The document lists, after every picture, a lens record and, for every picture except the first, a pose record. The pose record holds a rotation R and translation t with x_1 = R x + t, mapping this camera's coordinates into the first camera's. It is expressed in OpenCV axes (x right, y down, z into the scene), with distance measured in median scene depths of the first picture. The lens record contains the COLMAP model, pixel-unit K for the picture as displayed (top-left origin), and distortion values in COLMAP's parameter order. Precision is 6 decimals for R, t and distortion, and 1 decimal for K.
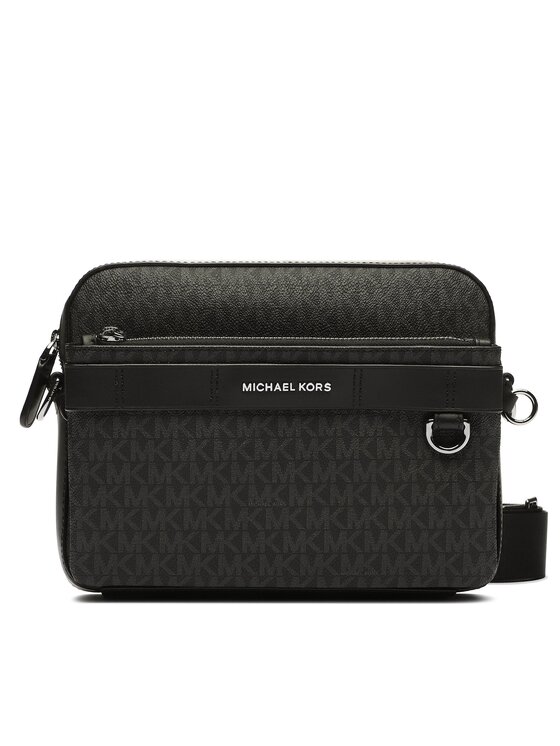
lens RADIAL K [[1634.1, 0, 307.0], [0, 1634.1, 396.5], [0, 0, 1]] dist [0.268914, 0.000000]
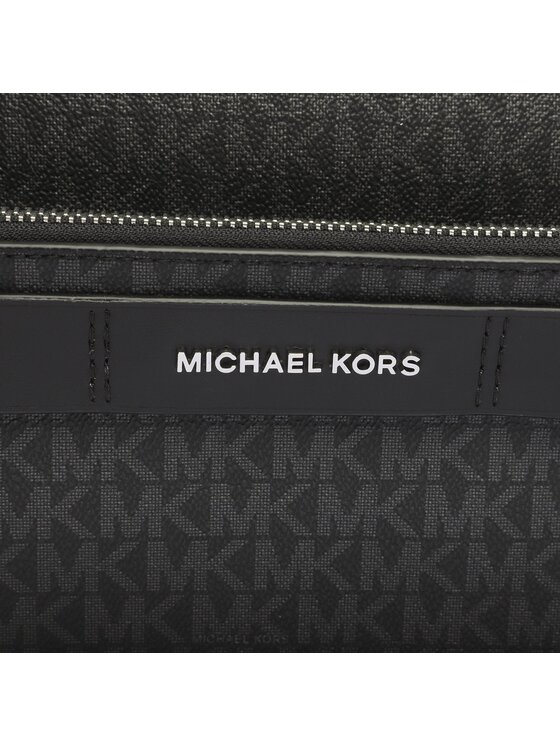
lens RADIAL K [[1634.1, 0, 300.5], [0, 1634.1, 357.3], [0, 0, 1]] dist [0.268914, 0.000000]
pose [[0.999429, 0.032668, -0.008615, -0.008807], [-0.029888, 0.973818, 0.225357, -0.087931], [0.015751, -0.224971, 0.974238, 0.638195]]
